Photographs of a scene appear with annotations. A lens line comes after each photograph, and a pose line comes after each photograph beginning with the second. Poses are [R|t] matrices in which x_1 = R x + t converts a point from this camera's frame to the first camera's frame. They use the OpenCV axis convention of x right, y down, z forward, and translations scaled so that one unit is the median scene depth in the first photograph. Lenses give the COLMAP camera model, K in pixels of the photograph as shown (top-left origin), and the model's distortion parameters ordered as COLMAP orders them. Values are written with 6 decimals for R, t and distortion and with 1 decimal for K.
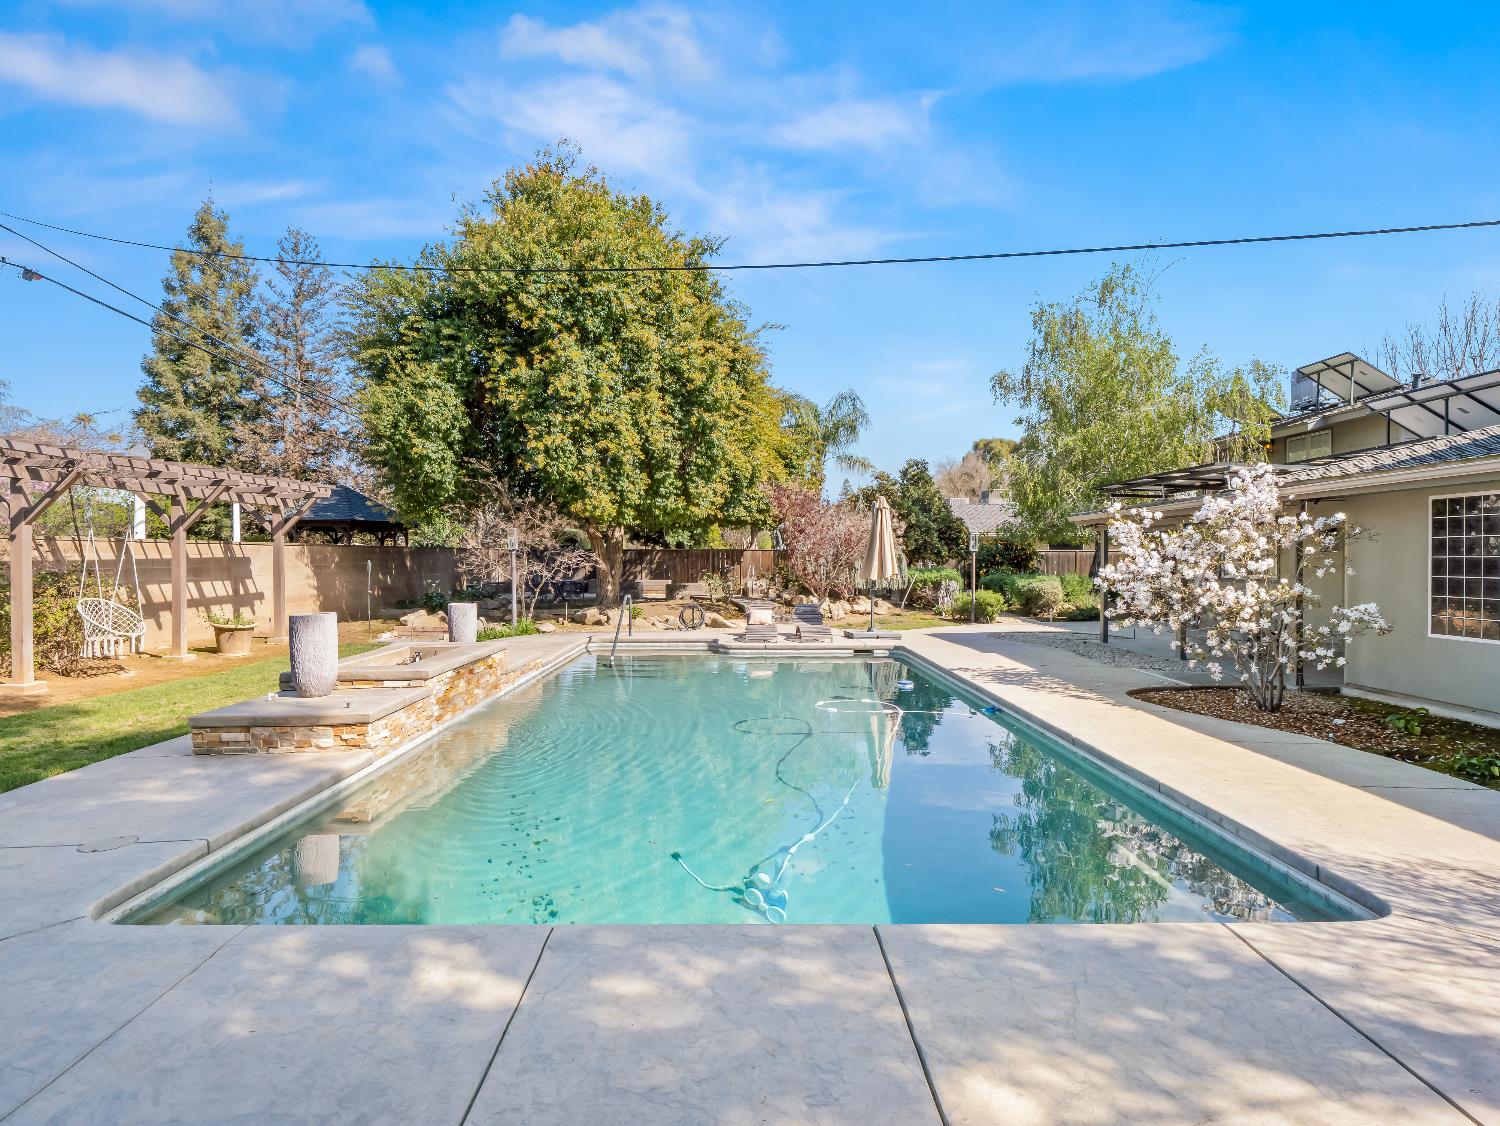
lens RADIAL K [[859.7, 0, 748.7], [0, 859.7, 565.1], [0, 0, 1]] dist [-0.001286, 0.000490]
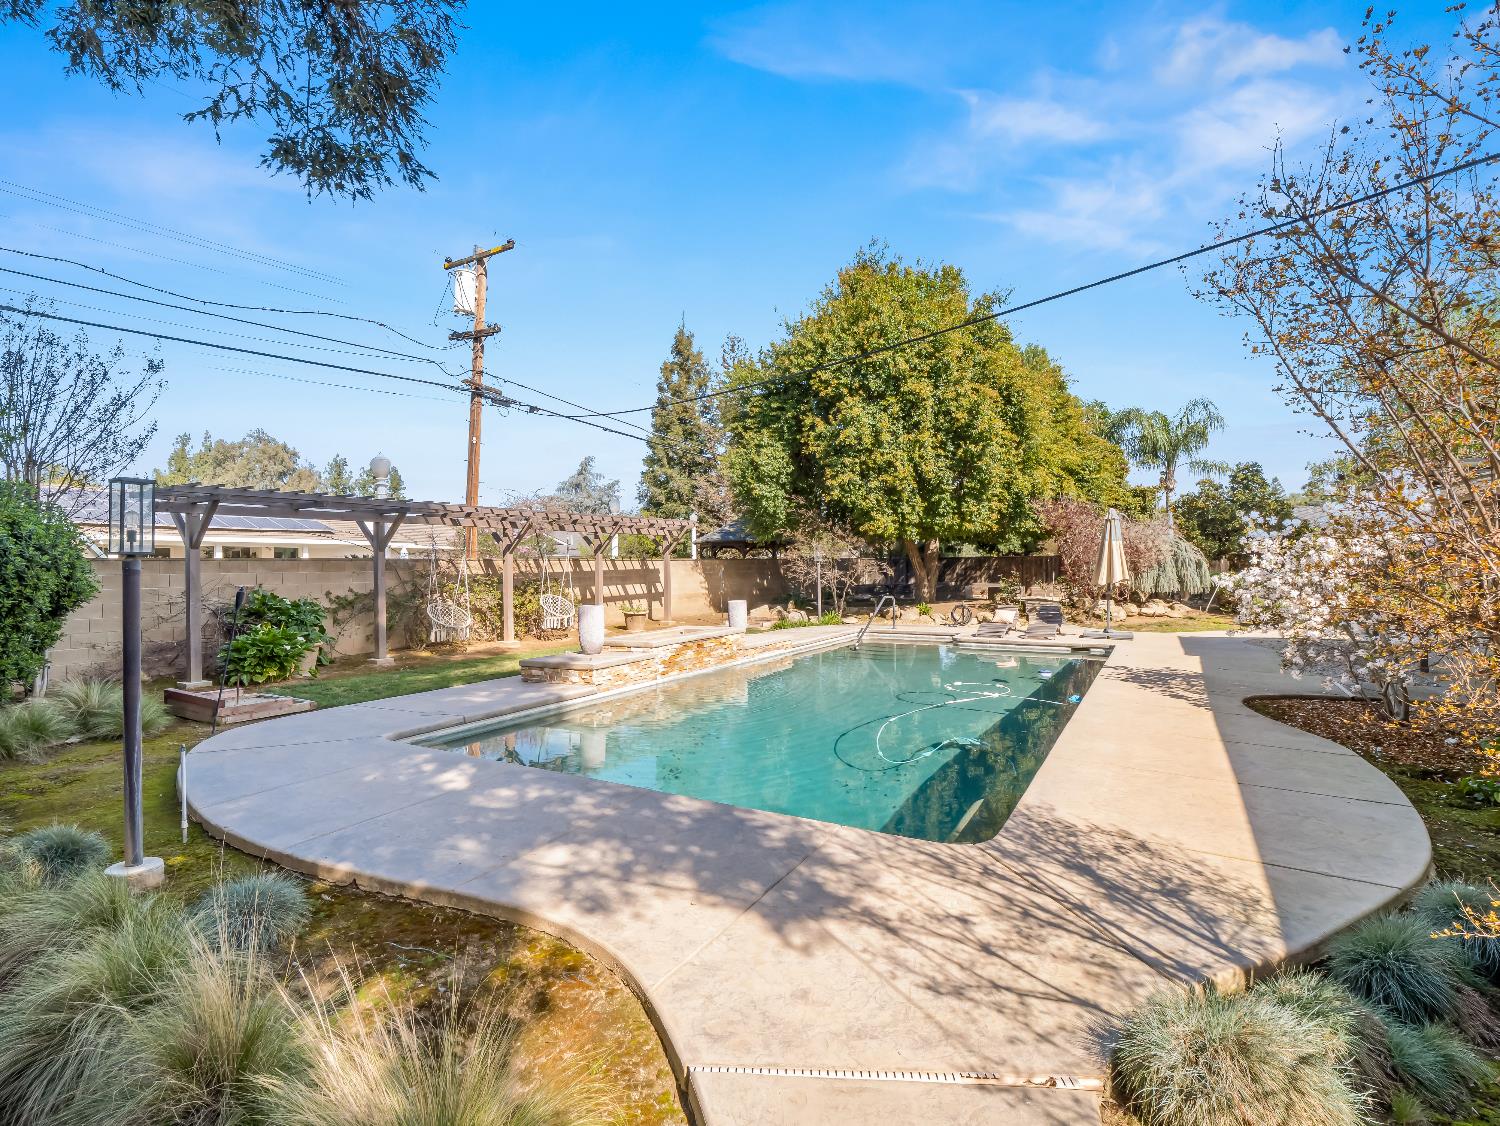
lens RADIAL K [[725.1, 0, 746.1], [0, 725.1, 564.4], [0, 0, 1]] dist [-0.013053, -0.002707]
pose [[0.857770, -0.011339, -0.513908, 0.208153], [0.007851, 0.999929, -0.008958, -0.003936], [0.513974, 0.003650, 0.857798, -0.027650]]
